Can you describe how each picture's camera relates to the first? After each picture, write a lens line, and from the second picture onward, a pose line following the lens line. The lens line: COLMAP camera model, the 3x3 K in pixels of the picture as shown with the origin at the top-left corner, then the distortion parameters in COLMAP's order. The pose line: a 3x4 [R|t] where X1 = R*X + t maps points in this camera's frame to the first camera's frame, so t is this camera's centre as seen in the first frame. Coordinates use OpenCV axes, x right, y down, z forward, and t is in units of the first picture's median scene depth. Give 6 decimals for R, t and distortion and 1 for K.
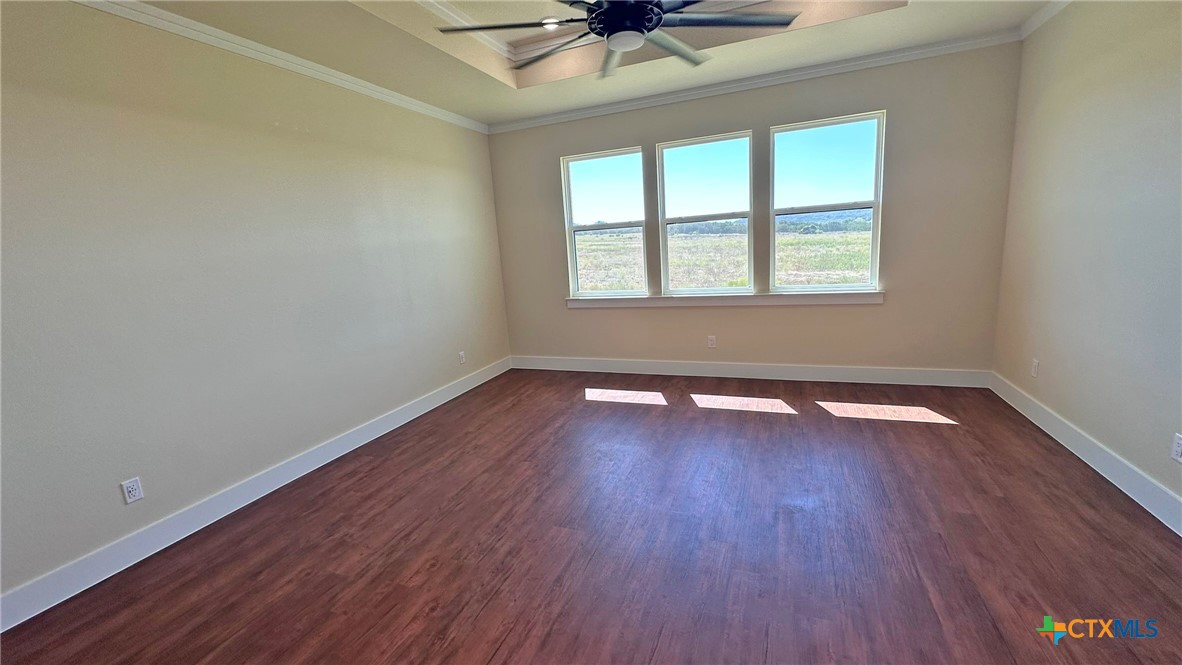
lens RADIAL K [[472.1, 0, 590.3], [0, 472.1, 332.1], [0, 0, 1]] dist [-0.002789, 0.000855]
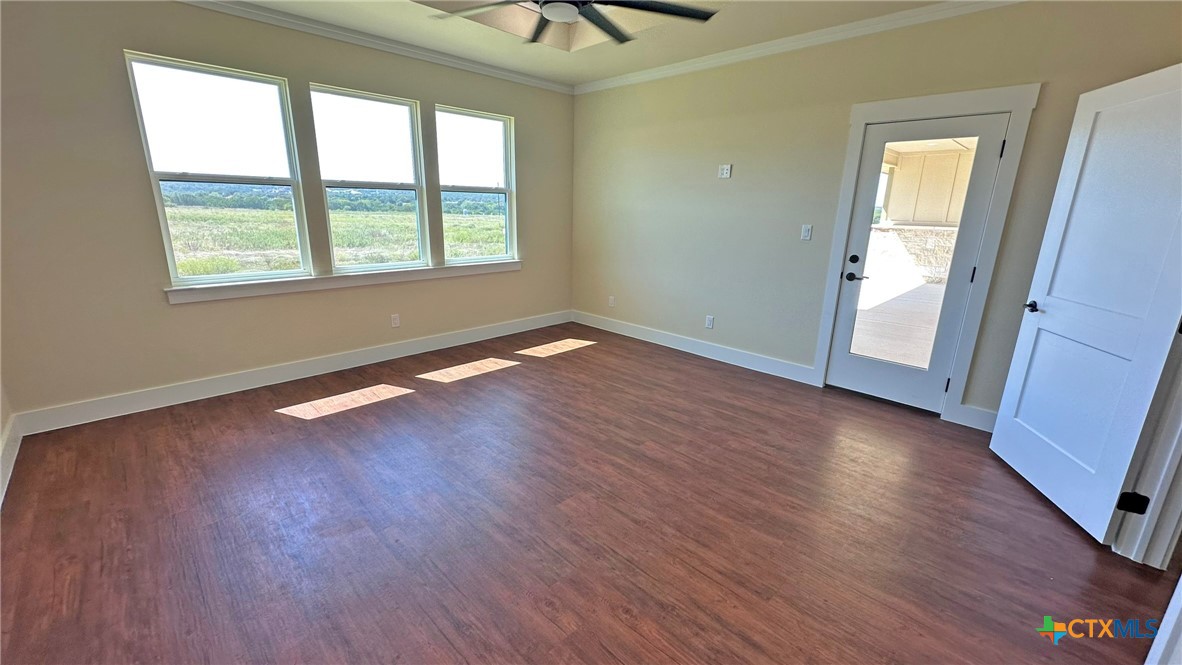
lens RADIAL K [[472.1, 0, 590.3], [0, 472.1, 332.1], [0, 0, 1]] dist [-0.002789, 0.000855]
pose [[0.391657, -0.163702, 0.905432, -0.510686], [0.126986, 0.984246, 0.123022, -0.027321], [-0.911306, 0.066795, 0.406275, 0.309747]]
